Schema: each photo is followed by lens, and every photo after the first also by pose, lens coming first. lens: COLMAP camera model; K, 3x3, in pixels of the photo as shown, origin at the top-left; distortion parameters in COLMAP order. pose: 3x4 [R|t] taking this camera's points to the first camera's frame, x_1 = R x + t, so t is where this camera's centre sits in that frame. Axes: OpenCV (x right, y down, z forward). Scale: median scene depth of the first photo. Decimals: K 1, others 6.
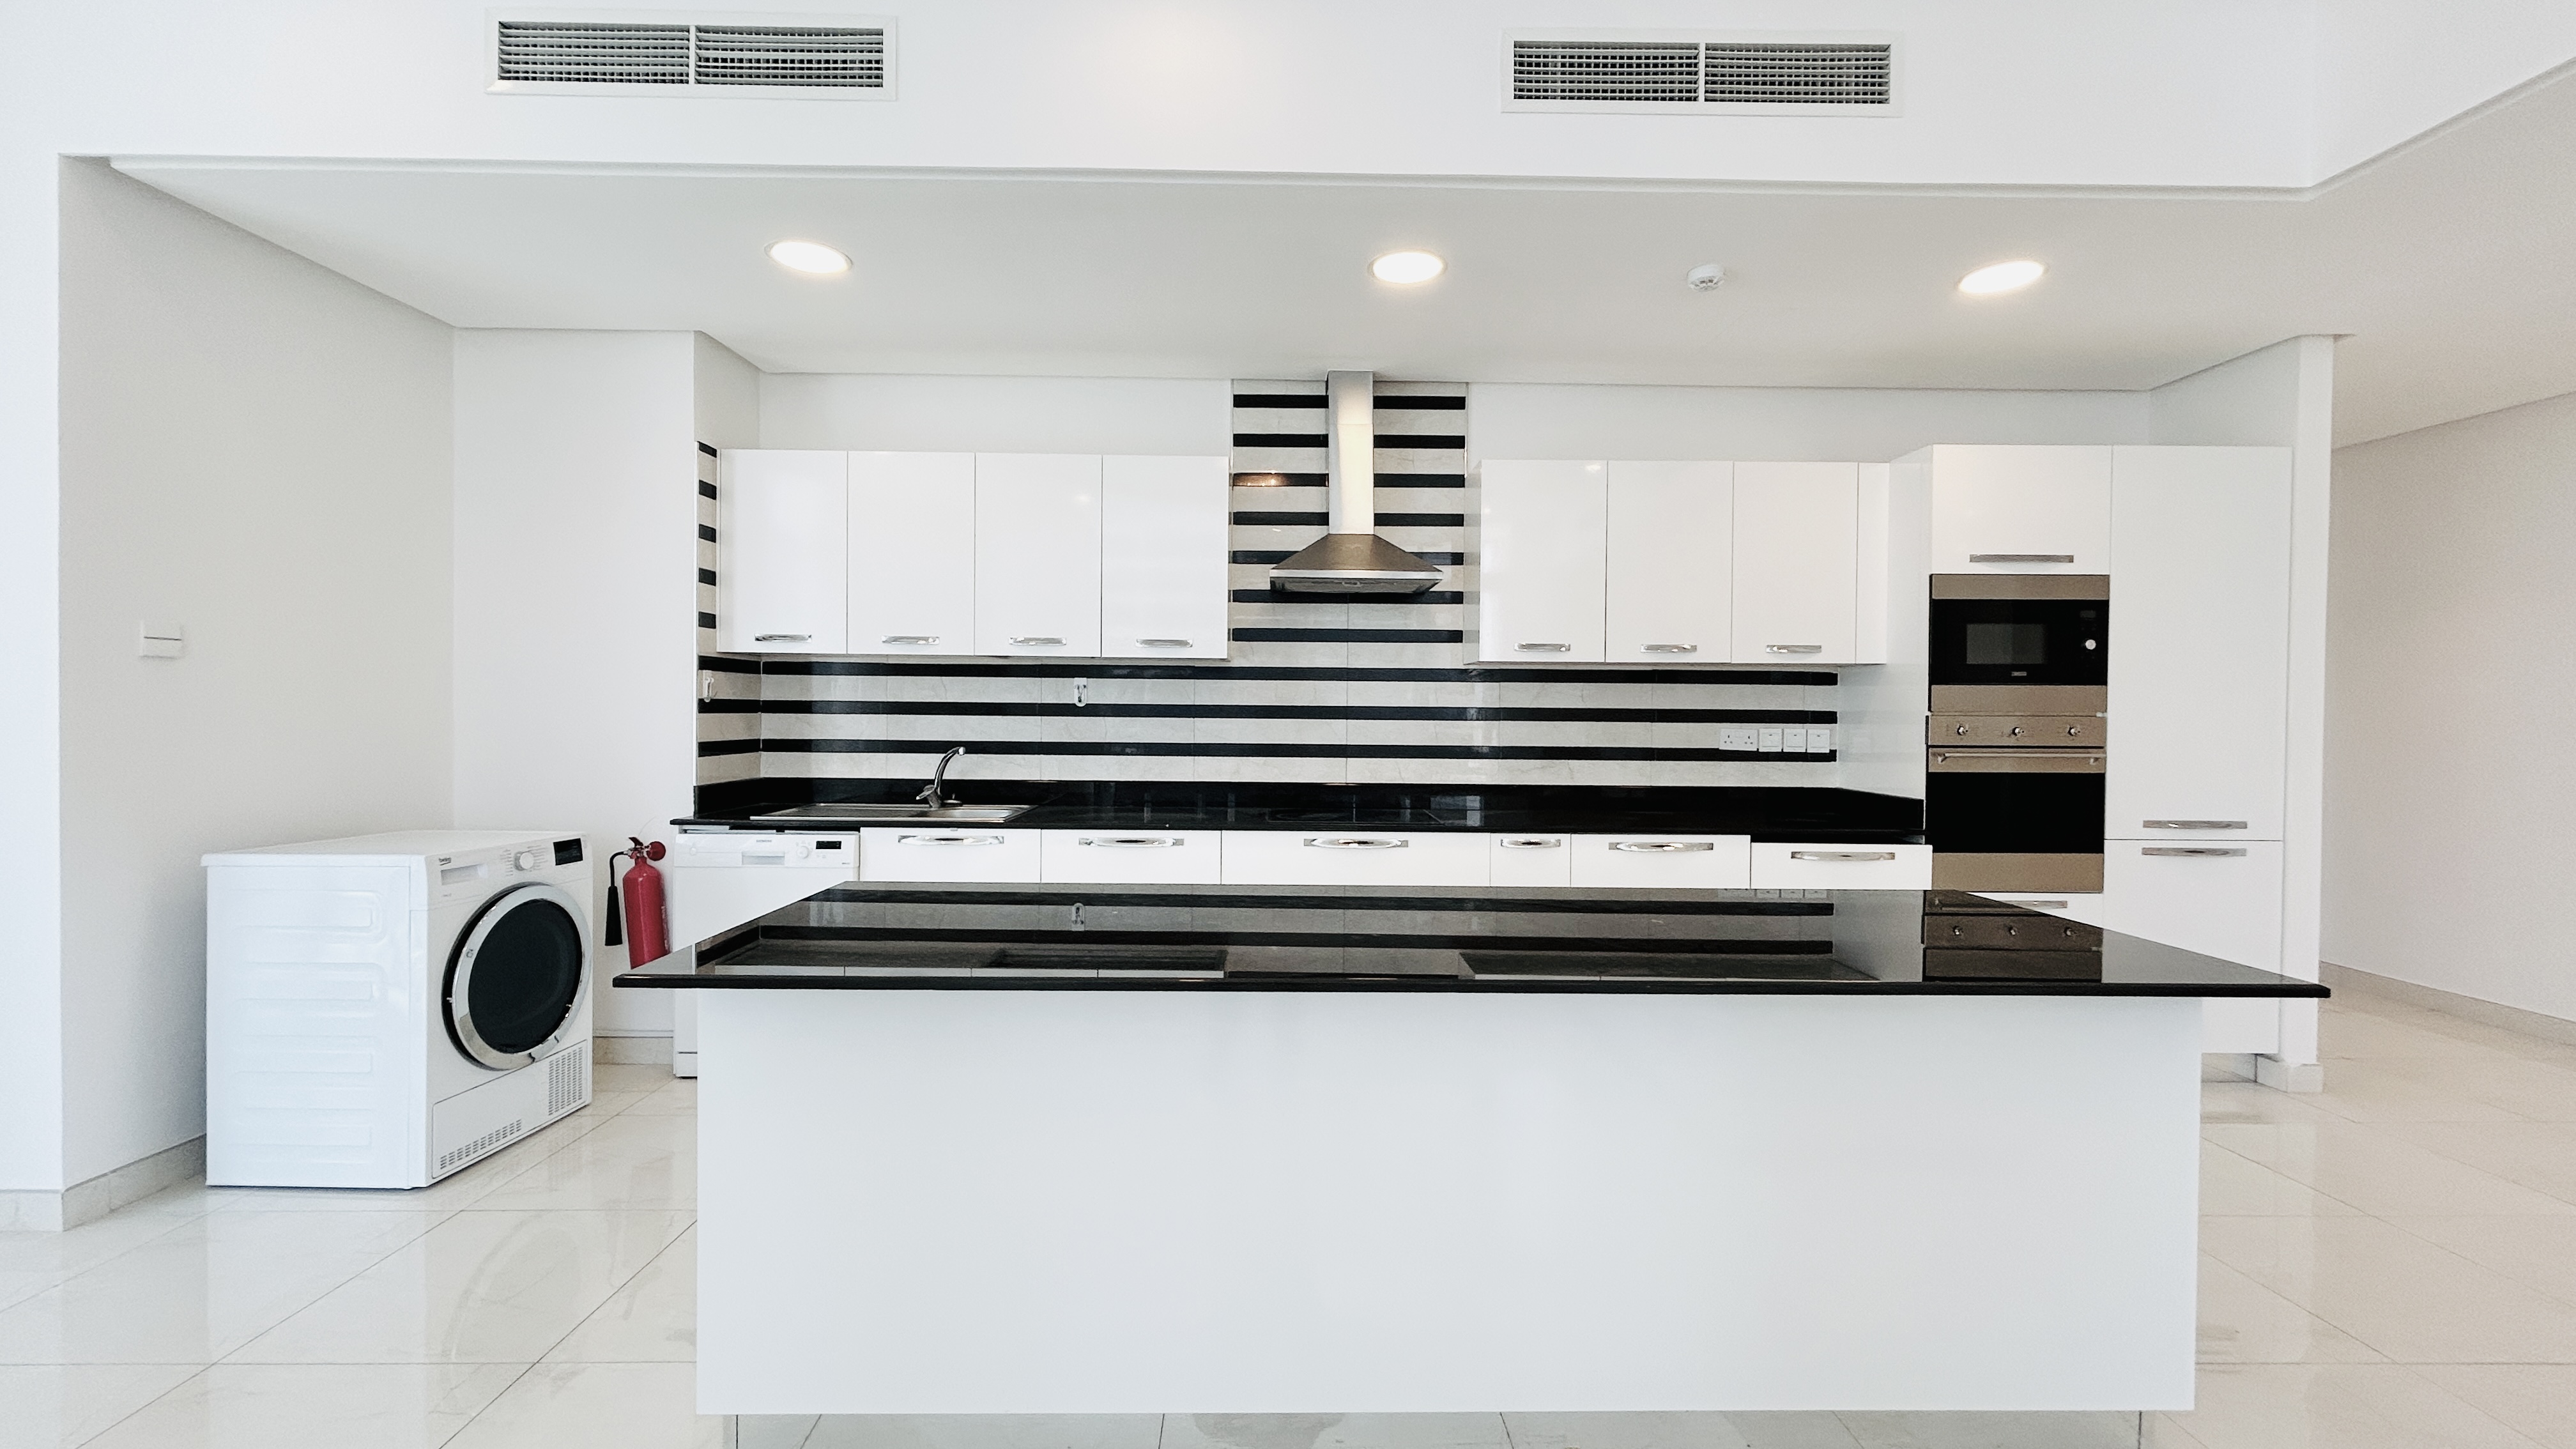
lens RADIAL K [[1038.1, 0, 1286.4], [0, 1038.1, 720.2], [0, 0, 1]] dist [-0.000059, 0.000407]
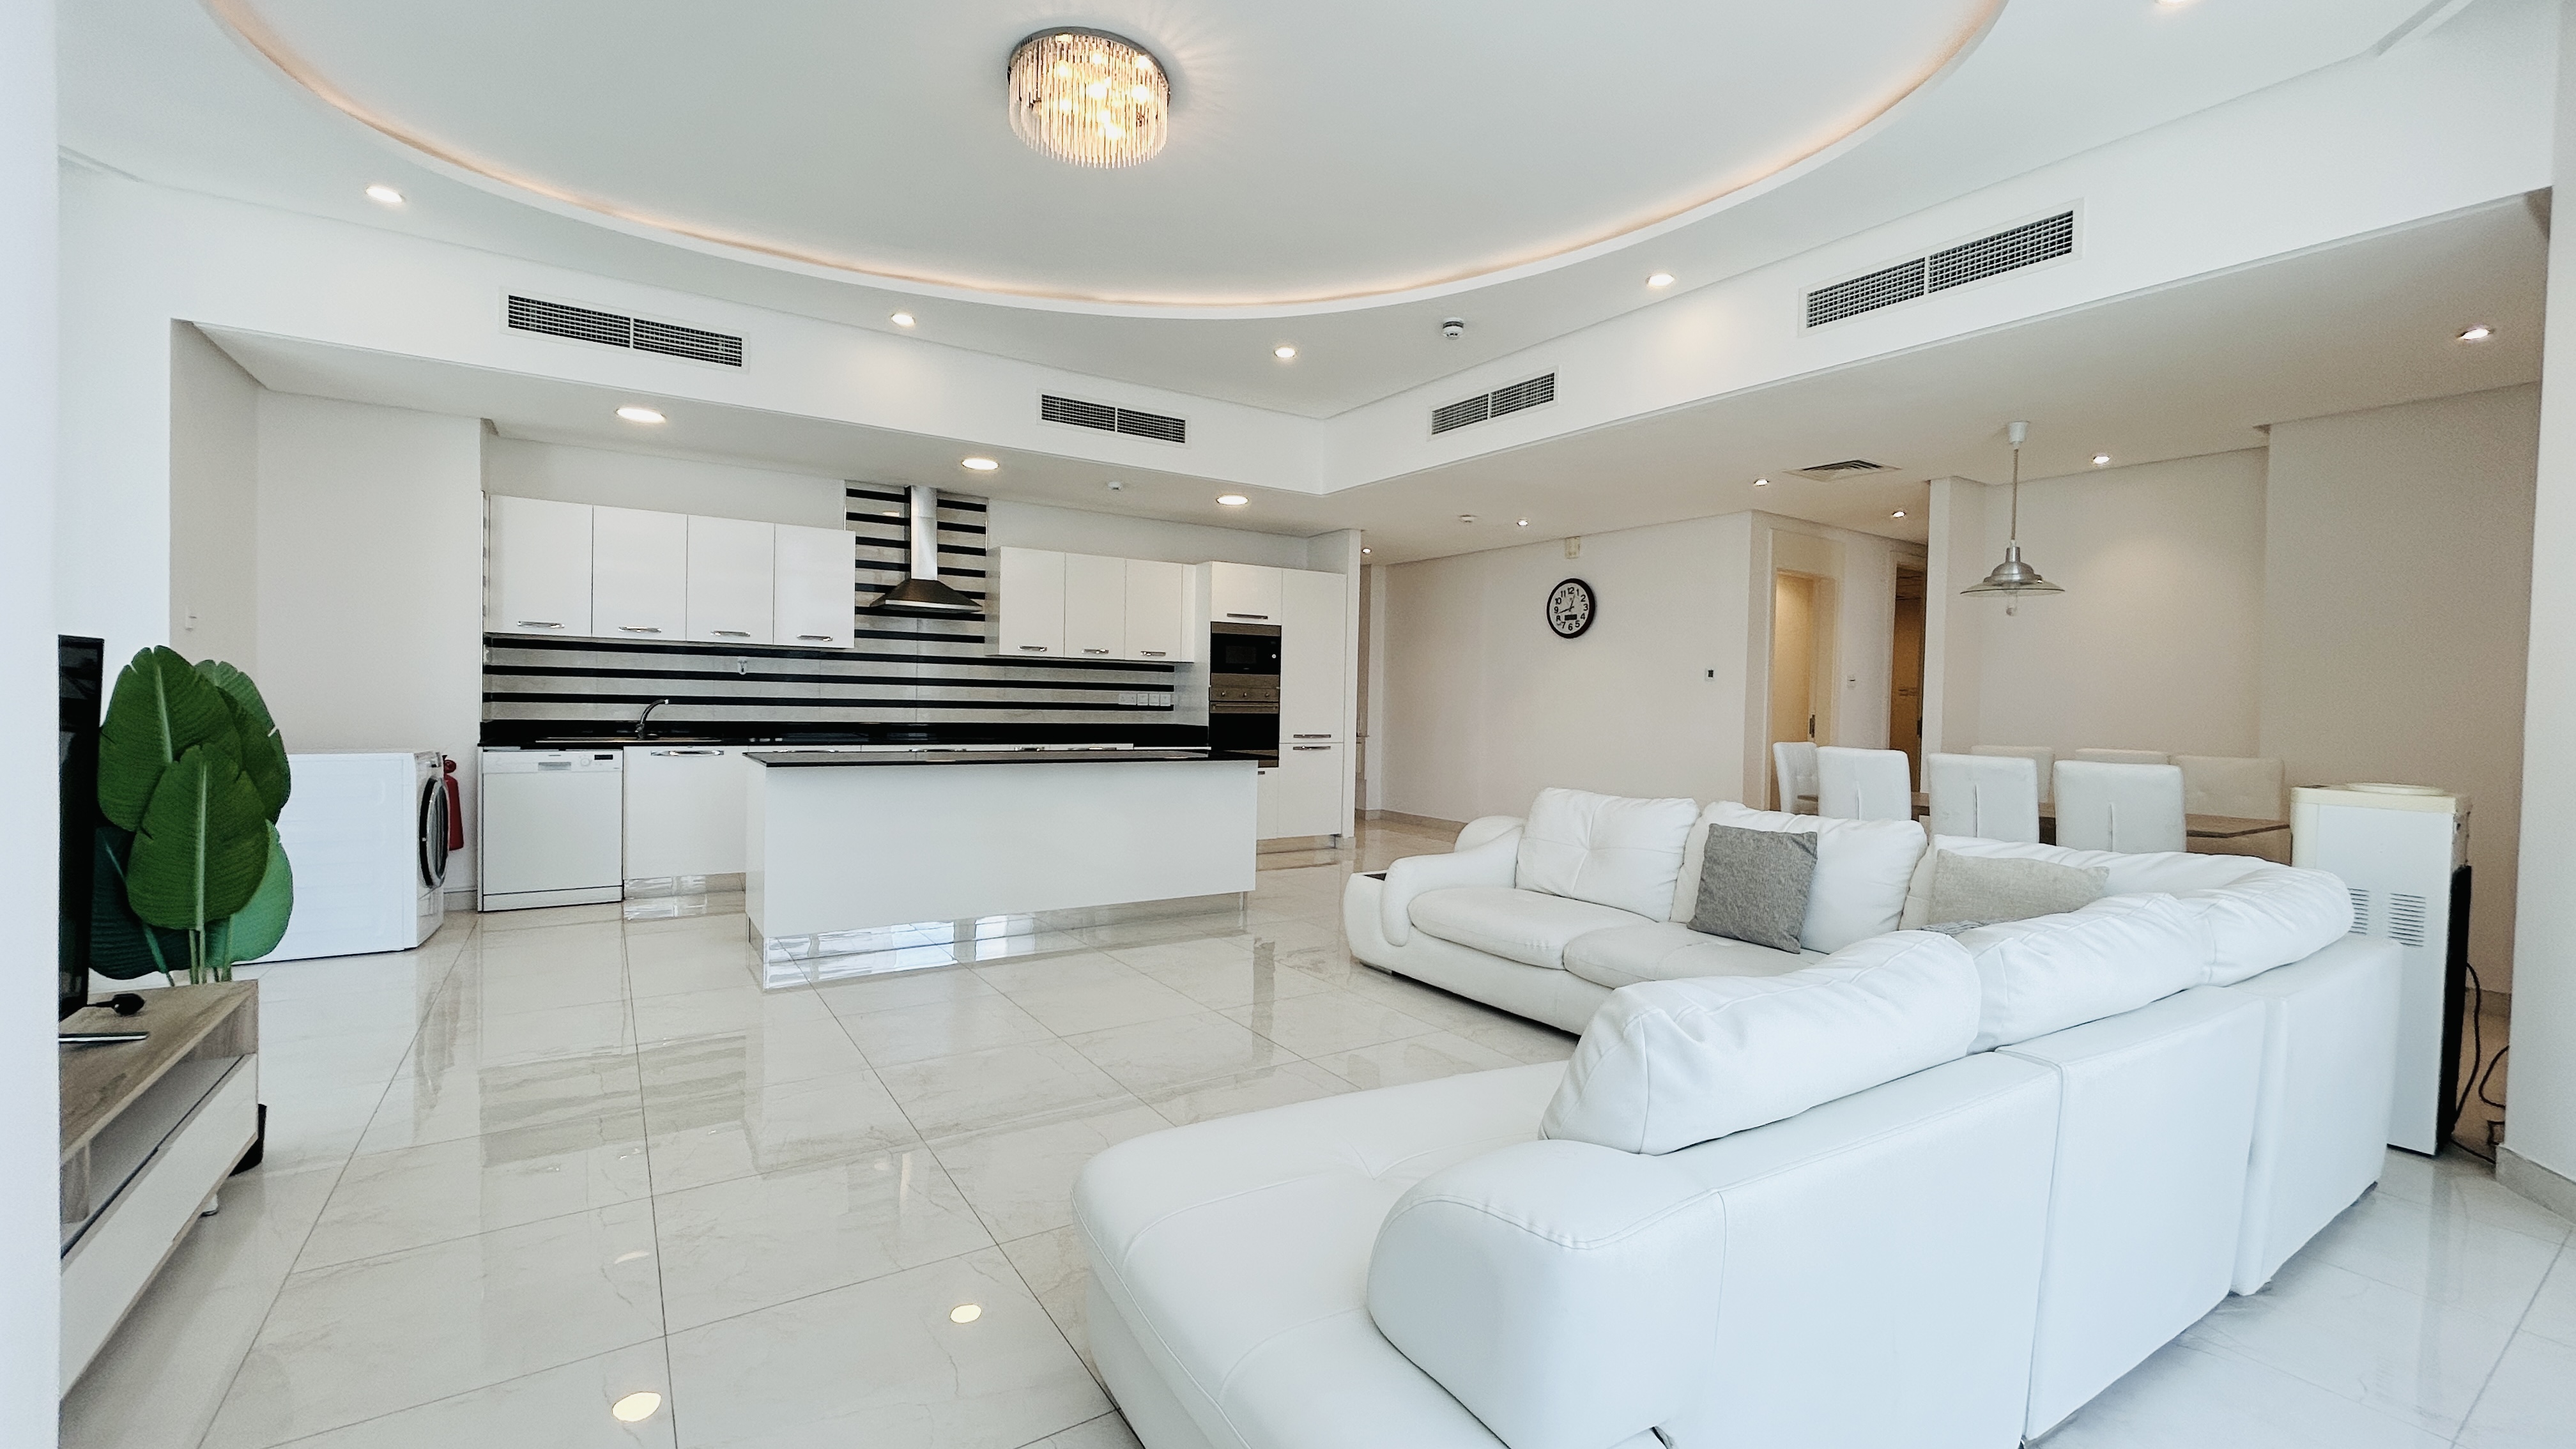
lens RADIAL K [[1038.1, 0, 1286.4], [0, 1038.1, 720.2], [0, 0, 1]] dist [-0.000059, 0.000407]
pose [[0.843240, -0.002600, 0.537531, -0.384267], [-0.007023, 0.999850, 0.015854, 0.027716], [-0.537492, -0.017144, 0.843095, -0.855009]]
